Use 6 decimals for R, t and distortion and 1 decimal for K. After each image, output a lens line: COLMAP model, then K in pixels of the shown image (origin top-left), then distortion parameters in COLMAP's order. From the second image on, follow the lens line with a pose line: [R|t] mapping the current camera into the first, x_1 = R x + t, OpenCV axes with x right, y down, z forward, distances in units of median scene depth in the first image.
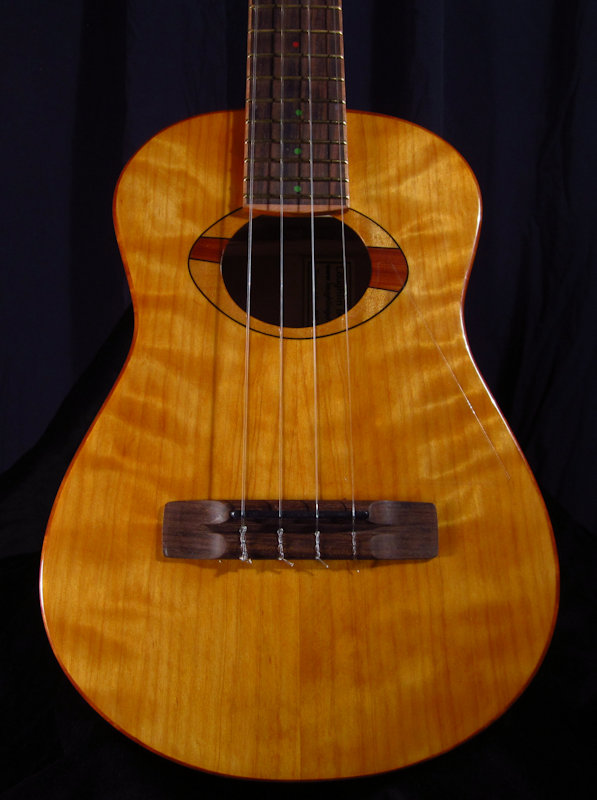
lens RADIAL K [[660.4, 0, 300.9], [0, 660.4, 398.2], [0, 0, 1]] dist [-0.012691, 0.001849]
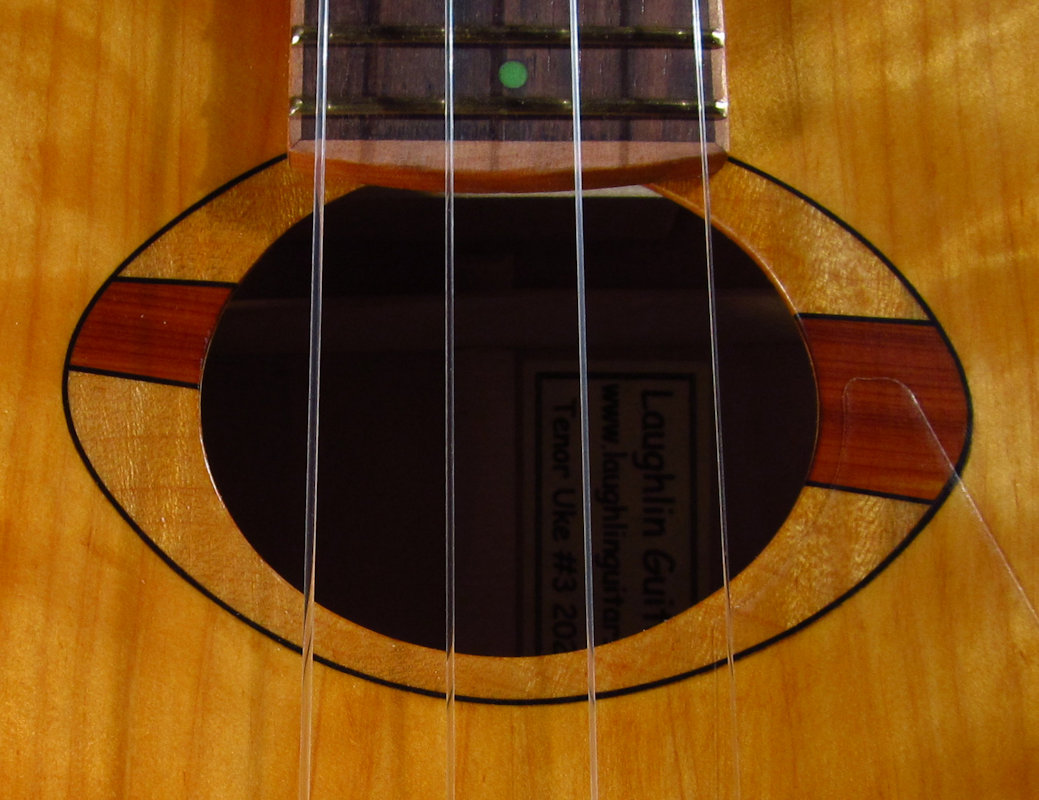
lens RADIAL K [[870.6, 0, 516.5], [0, 870.6, 403.1], [0, 0, 1]] dist [-0.010700, -0.017350]
pose [[0.999920, -0.007994, 0.009830, -0.007327], [0.007806, 0.999789, 0.019020, -0.204421], [-0.009980, -0.018942, 0.999771, 0.681379]]
